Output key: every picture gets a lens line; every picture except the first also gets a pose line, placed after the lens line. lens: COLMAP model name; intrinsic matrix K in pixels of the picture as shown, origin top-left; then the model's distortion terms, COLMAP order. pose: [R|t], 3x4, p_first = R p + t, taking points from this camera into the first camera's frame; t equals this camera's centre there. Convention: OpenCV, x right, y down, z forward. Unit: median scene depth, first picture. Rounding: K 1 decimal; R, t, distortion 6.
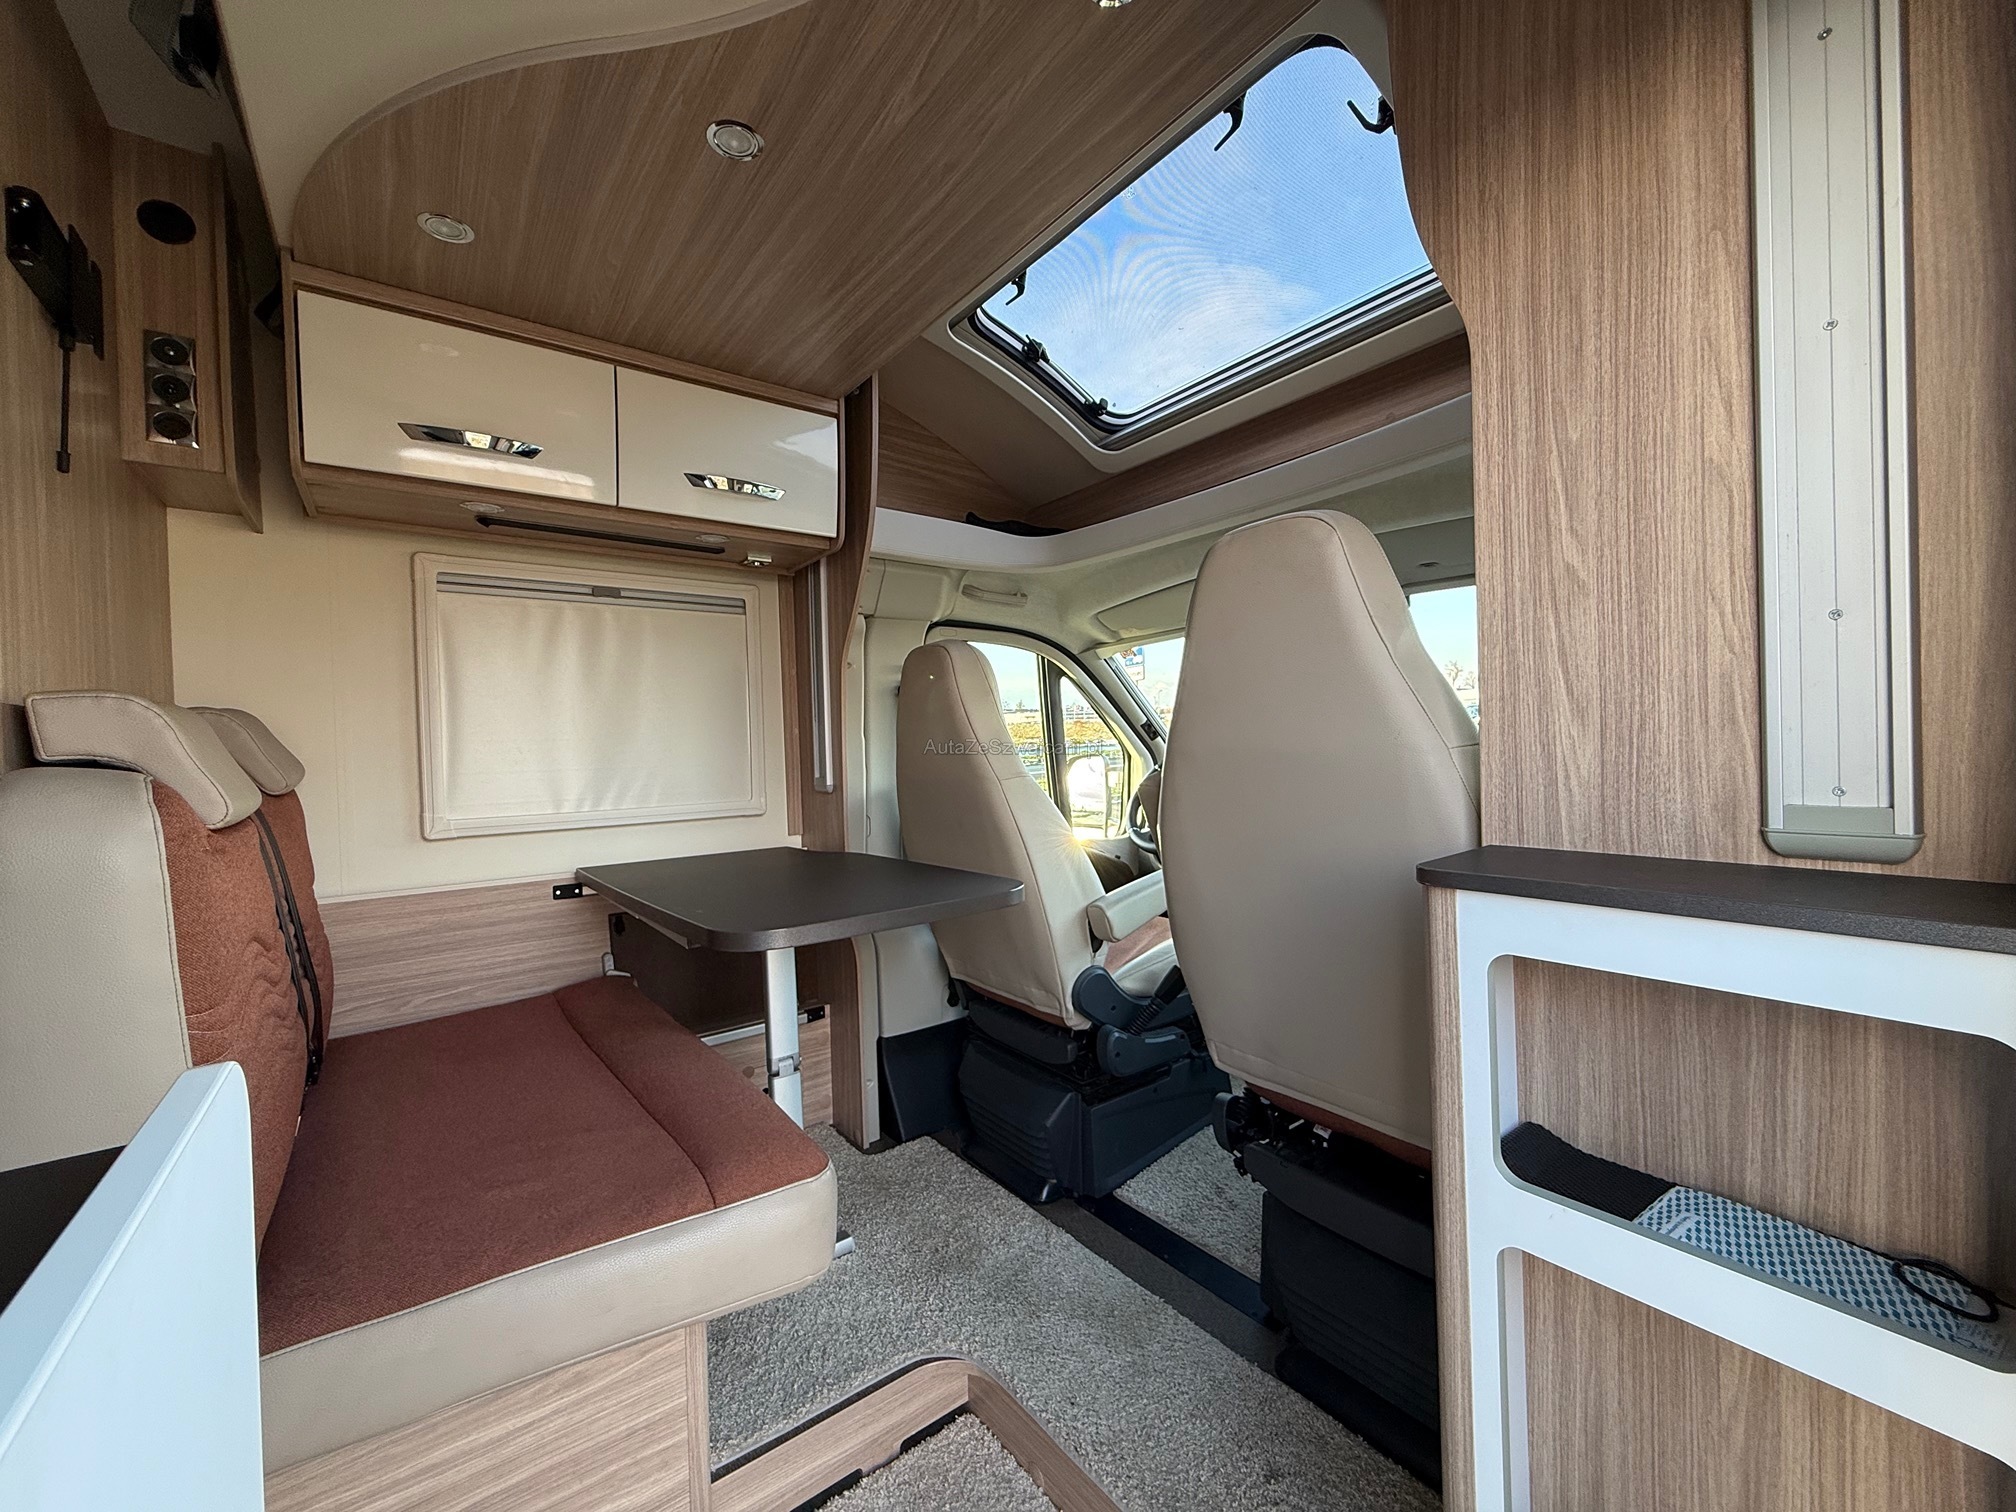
lens RADIAL K [[801.7, 0, 1001.8], [0, 801.7, 755.7], [0, 0, 1]] dist [0.002064, -0.000250]
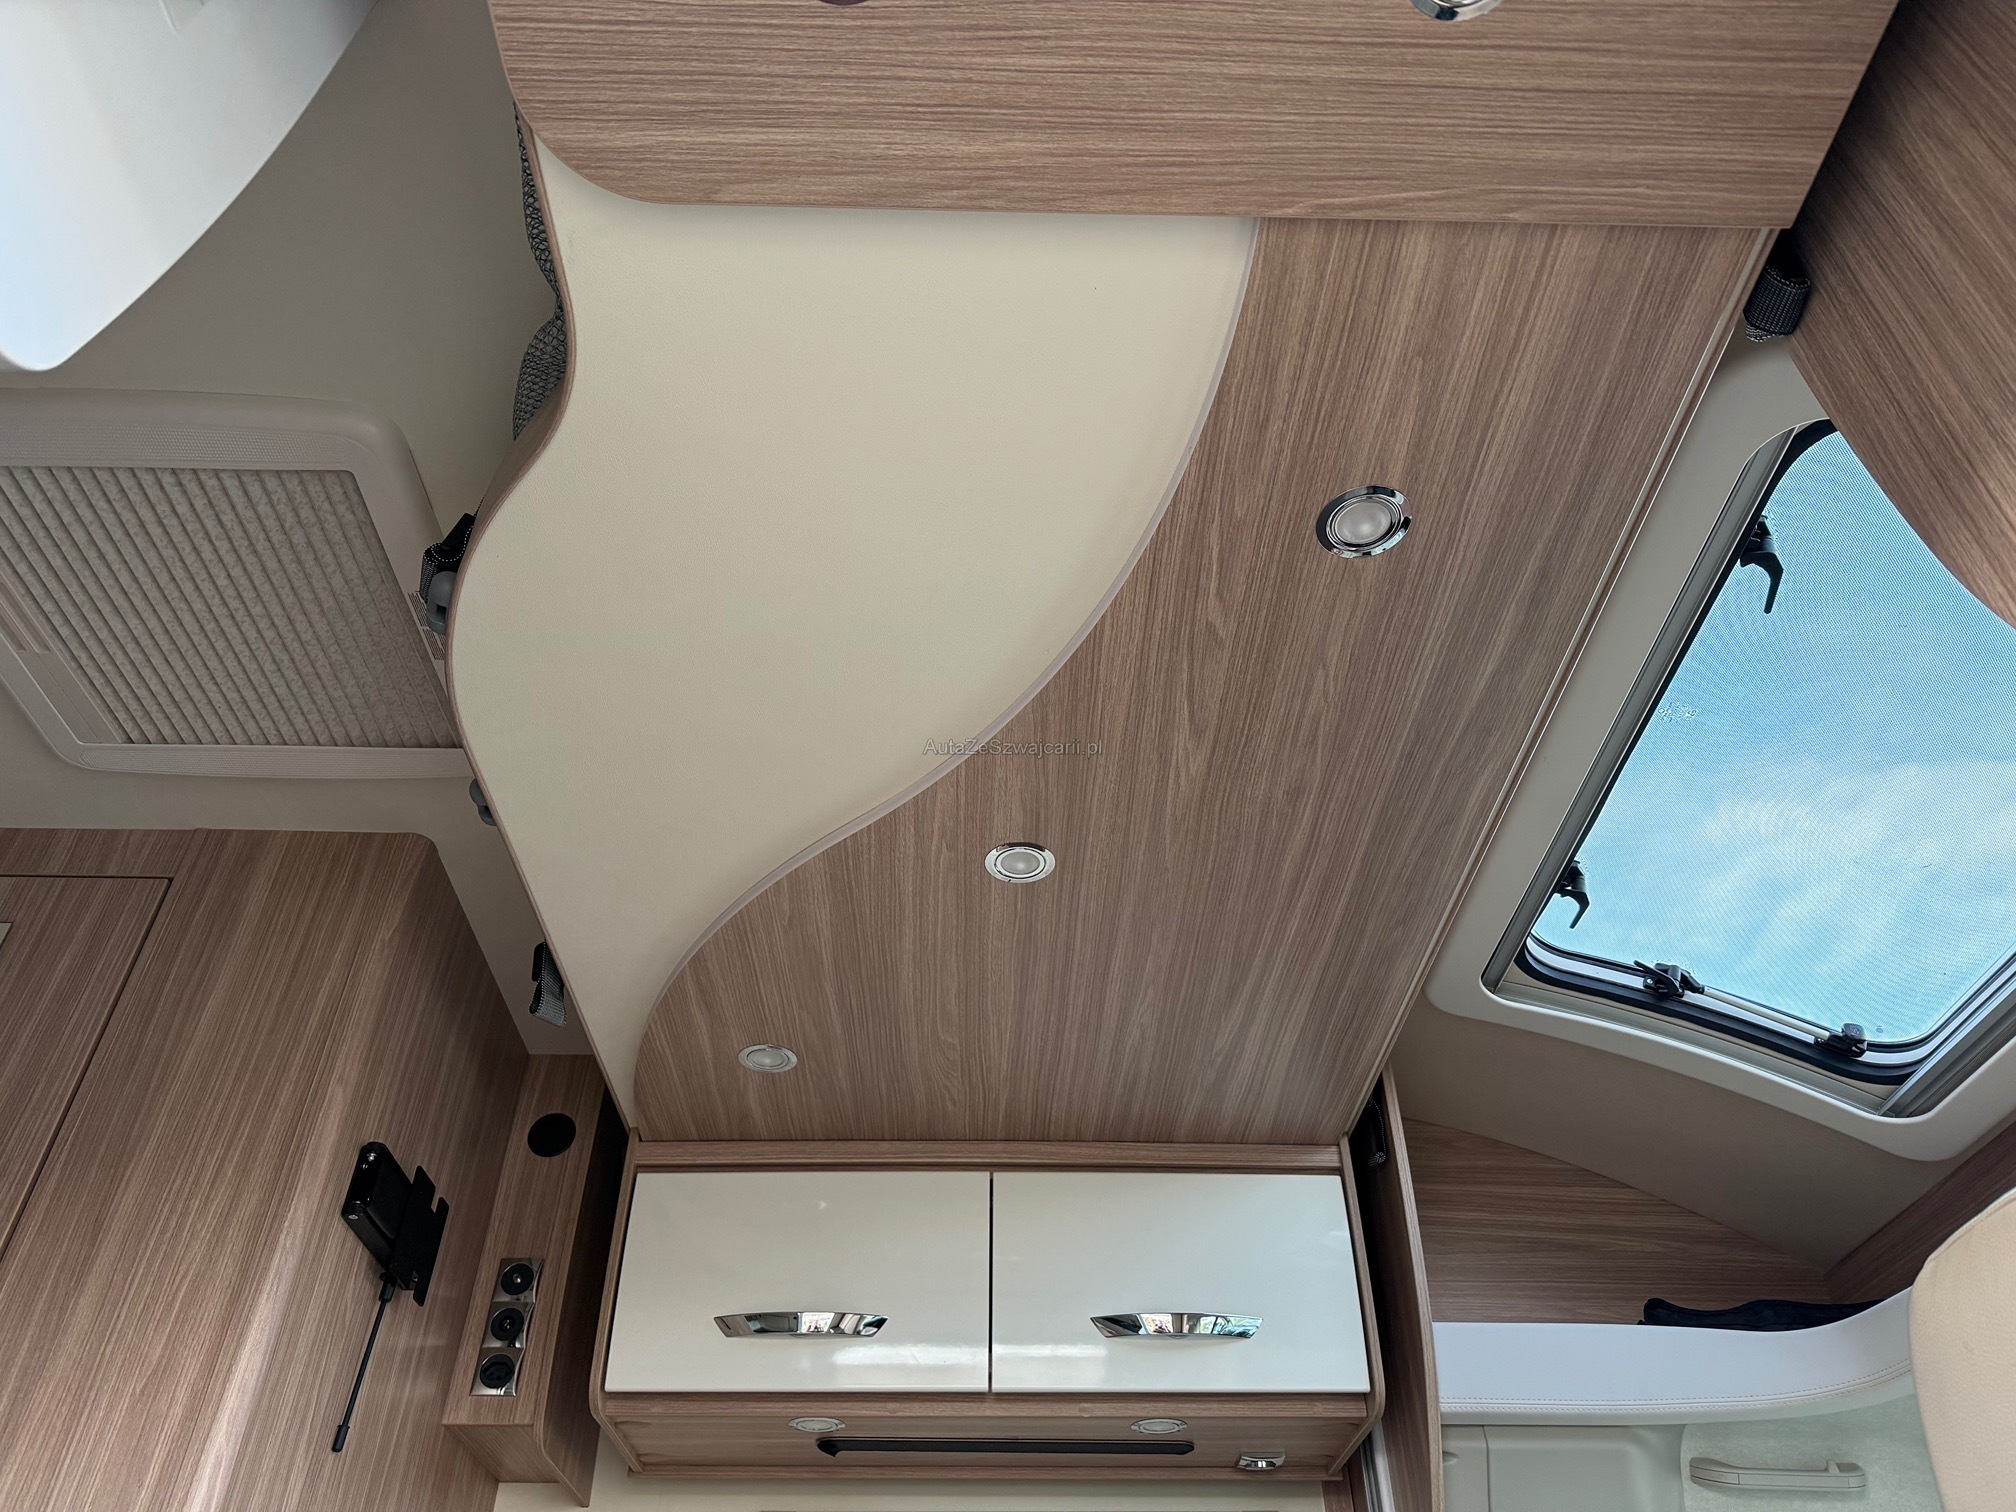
lens RADIAL K [[1412.3, 0, 1016.1], [0, 1412.3, 750.9], [0, 0, 1]] dist [0.108723, -0.151030]
pose [[0.817181, -0.352180, -0.456272, 0.334822], [-0.023839, 0.770287, -0.637252, 0.018935], [0.575888, 0.531627, 0.621068, 0.098034]]
